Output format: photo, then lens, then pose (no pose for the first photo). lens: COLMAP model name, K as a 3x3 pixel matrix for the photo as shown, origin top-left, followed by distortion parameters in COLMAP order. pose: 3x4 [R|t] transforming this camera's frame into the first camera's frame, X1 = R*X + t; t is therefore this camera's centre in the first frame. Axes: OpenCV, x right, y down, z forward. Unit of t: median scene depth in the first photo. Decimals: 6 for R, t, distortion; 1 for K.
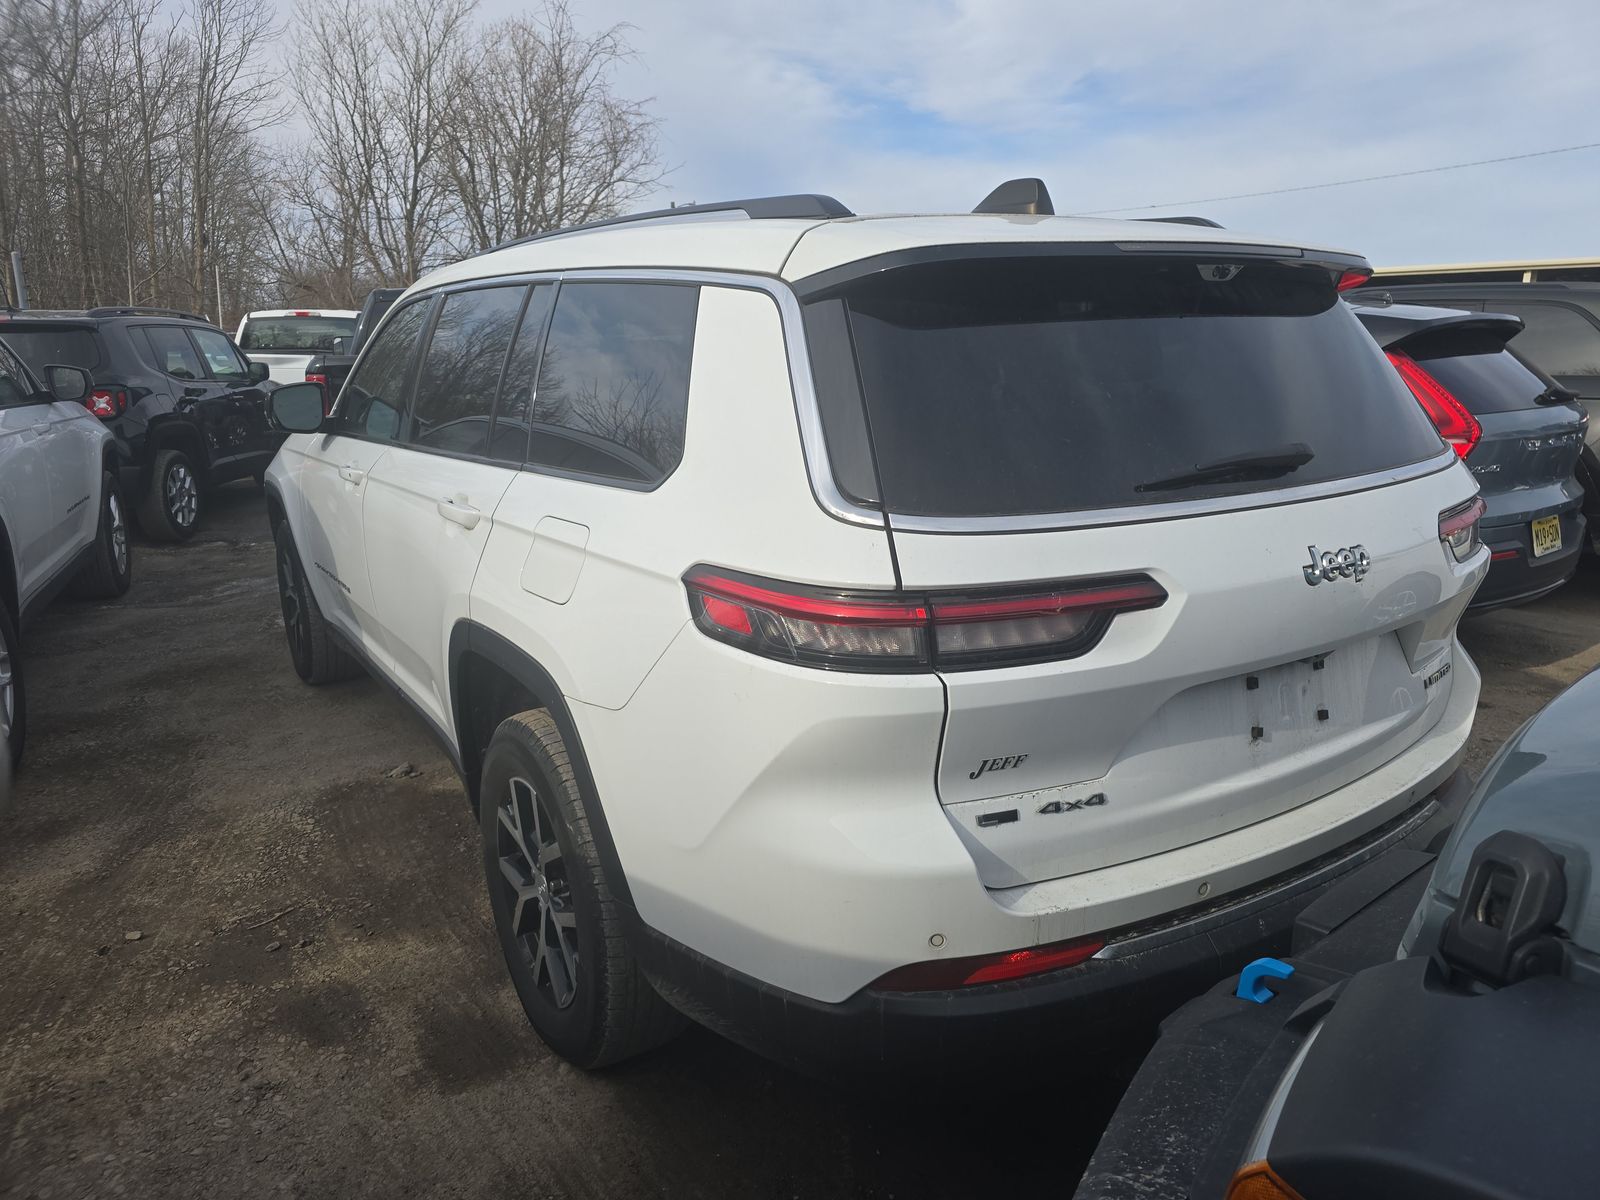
lens RADIAL K [[1164.7, 0, 800.0], [0, 1164.7, 600.0], [0, 0, 1]] dist [0.076978, -0.072152]
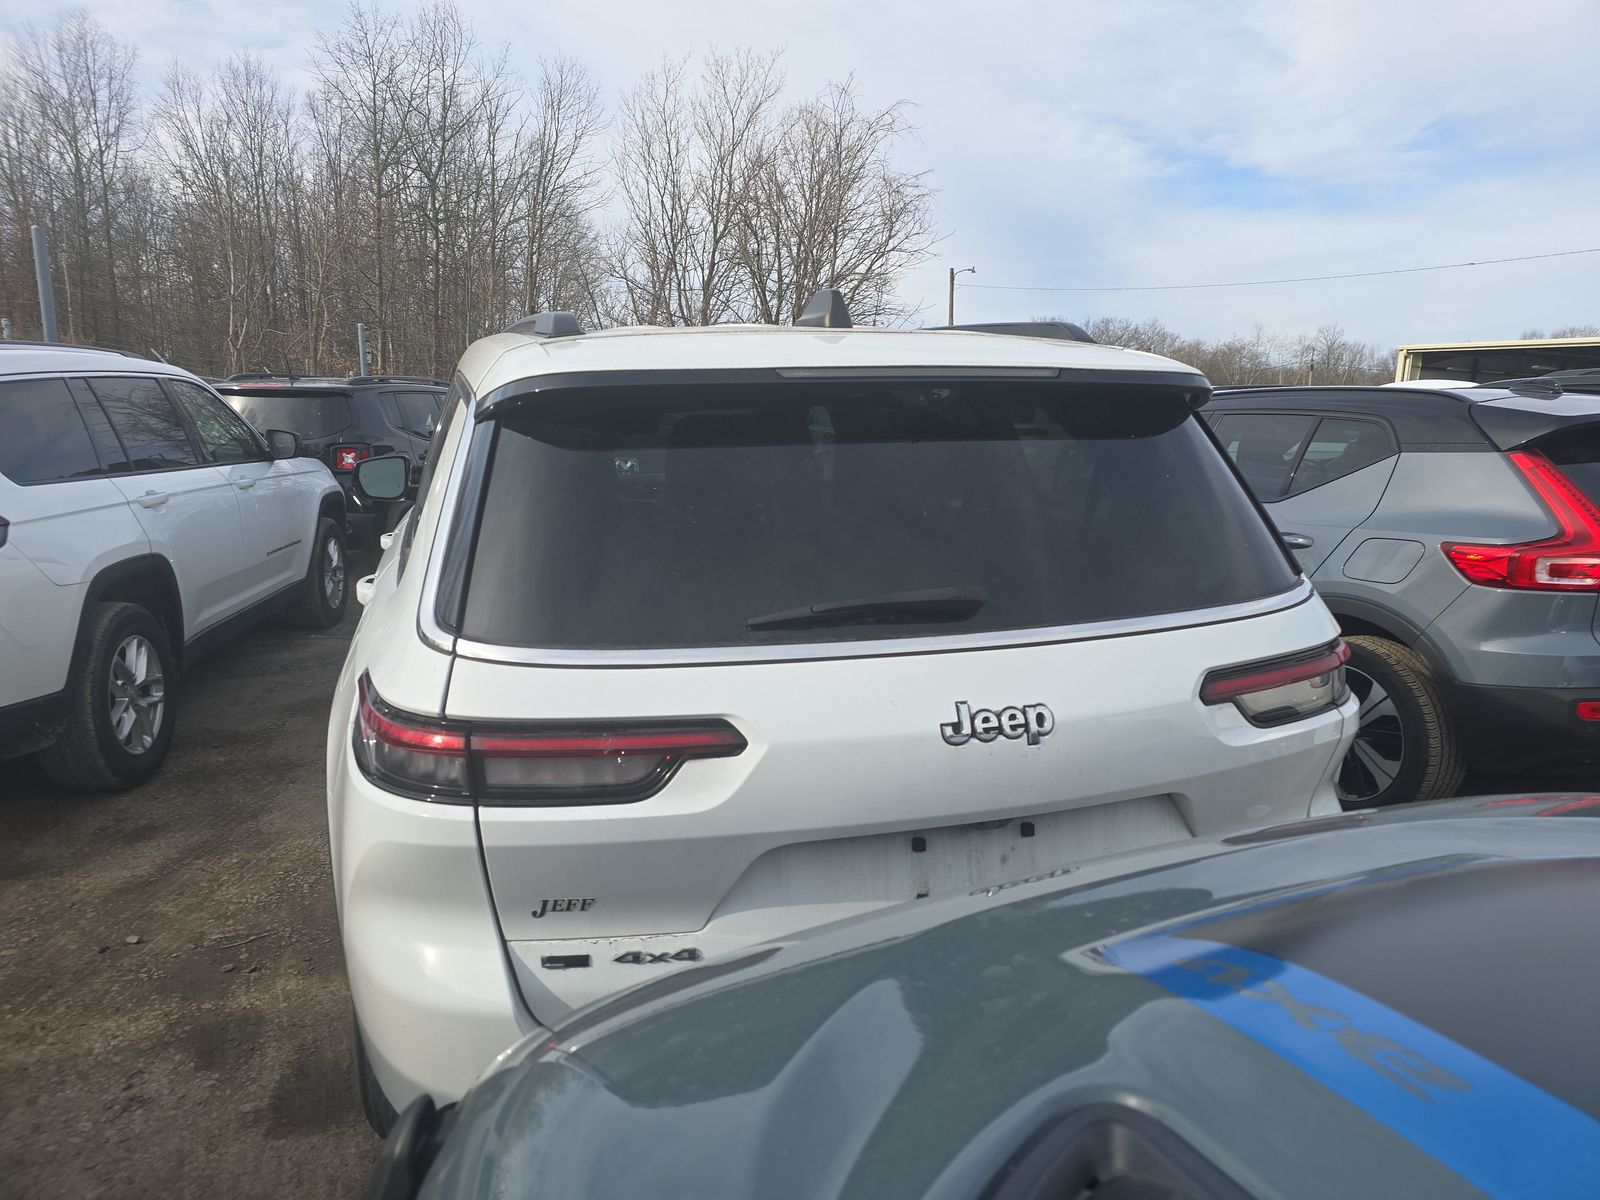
lens RADIAL K [[1151.0, 0, 800.0], [0, 1151.0, 600.0], [0, 0, 1]] dist [0.097140, -0.086928]
pose [[0.960015, 0.063500, -0.272650, 0.143164], [-0.075361, 0.996602, -0.033243, -0.022087], [0.269613, 0.052461, 0.961539, 0.028417]]
